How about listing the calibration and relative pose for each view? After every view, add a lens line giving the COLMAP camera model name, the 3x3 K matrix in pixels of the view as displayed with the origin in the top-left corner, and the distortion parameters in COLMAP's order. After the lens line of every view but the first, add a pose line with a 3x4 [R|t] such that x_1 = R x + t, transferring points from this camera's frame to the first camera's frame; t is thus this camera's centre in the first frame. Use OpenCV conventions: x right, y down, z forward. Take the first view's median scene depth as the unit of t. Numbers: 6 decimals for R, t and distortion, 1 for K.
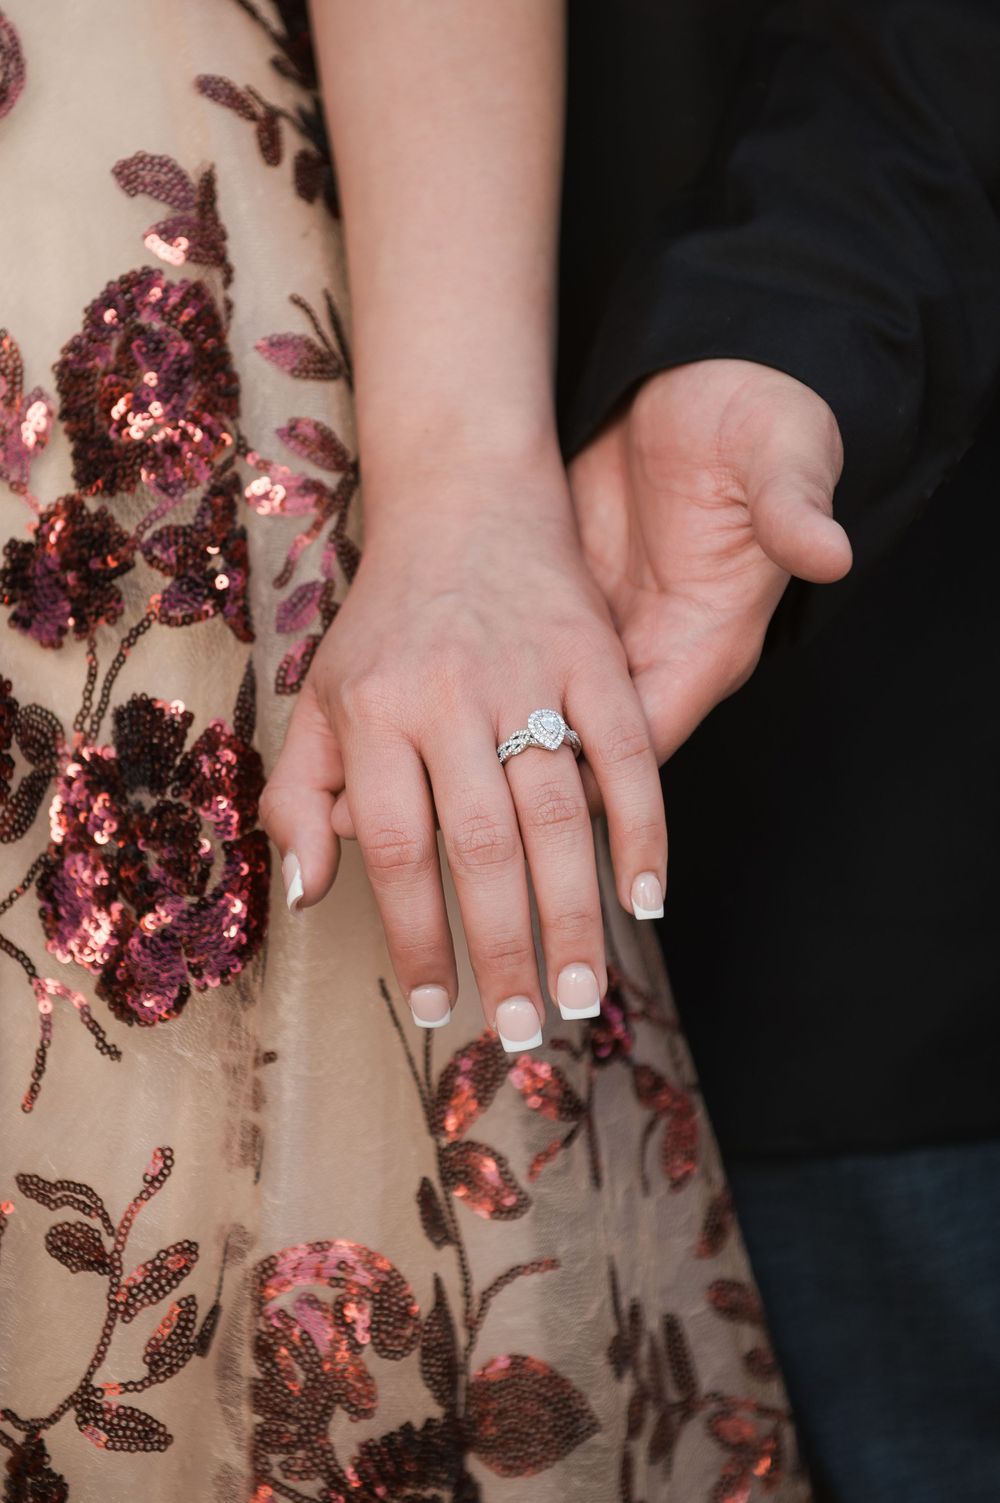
lens RADIAL K [[2854.8, 0, 504.6], [0, 2854.8, 761.6], [0, 0, 1]] dist [0.063748, 0.000000]
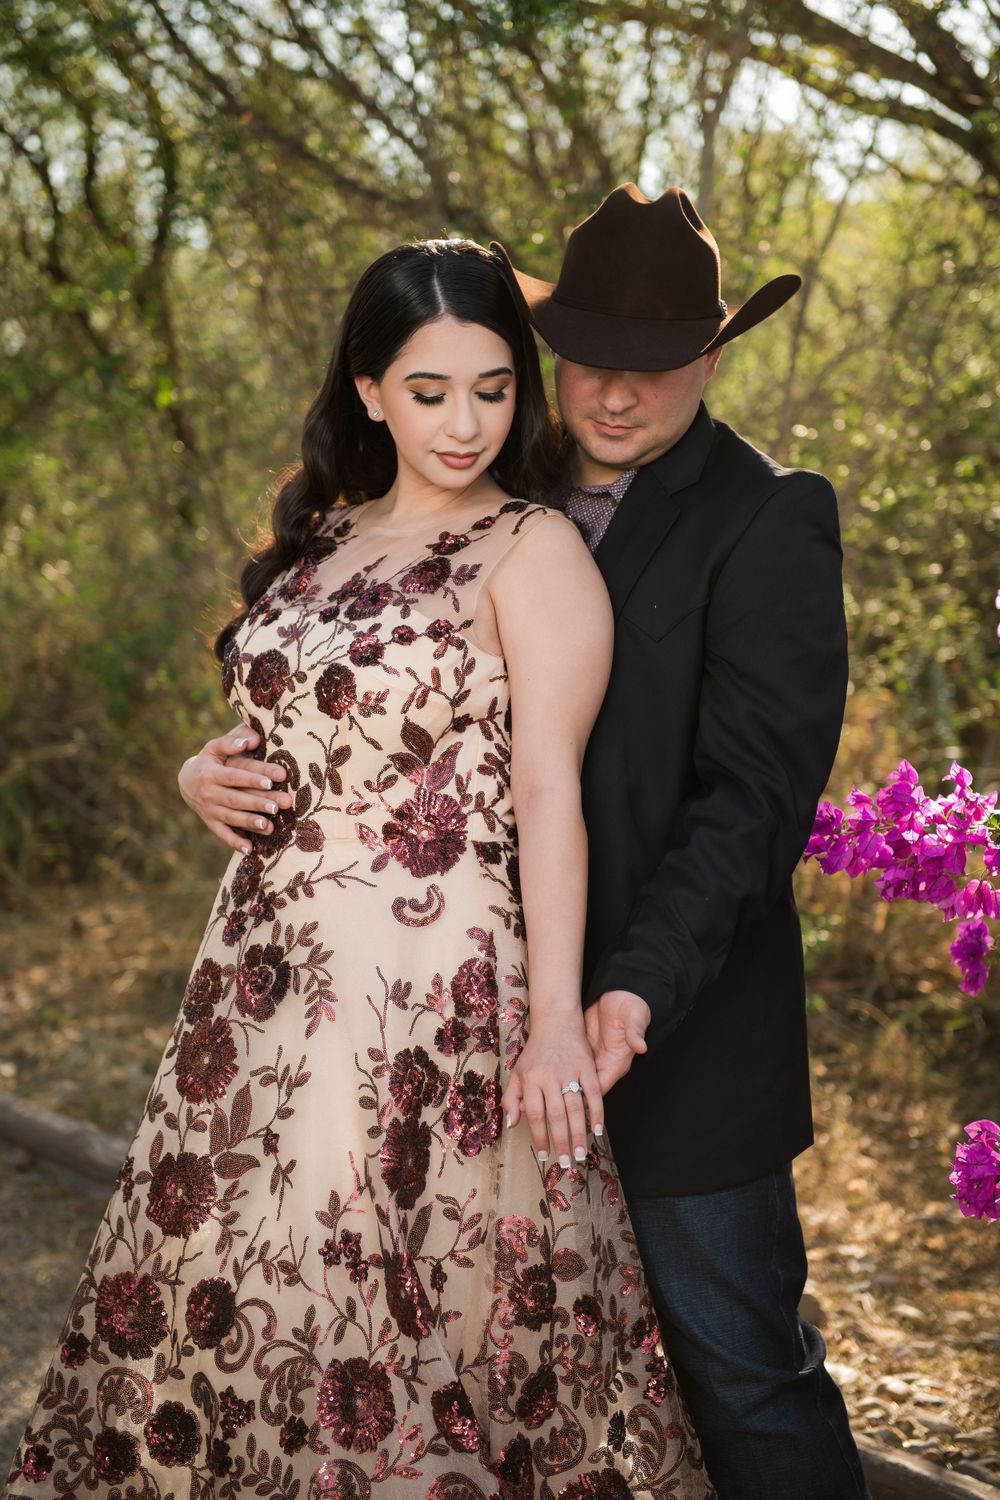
lens RADIAL K [[2933.2, 0, 474.2], [0, 2933.2, 623.0], [0, 0, 1]] dist [-0.029117, 0.000000]
pose [[0.996466, 0.020747, -0.081397, 0.184515], [-0.025030, 0.998335, -0.051966, -0.416099], [0.080184, 0.053820, 0.995326, -2.936988]]
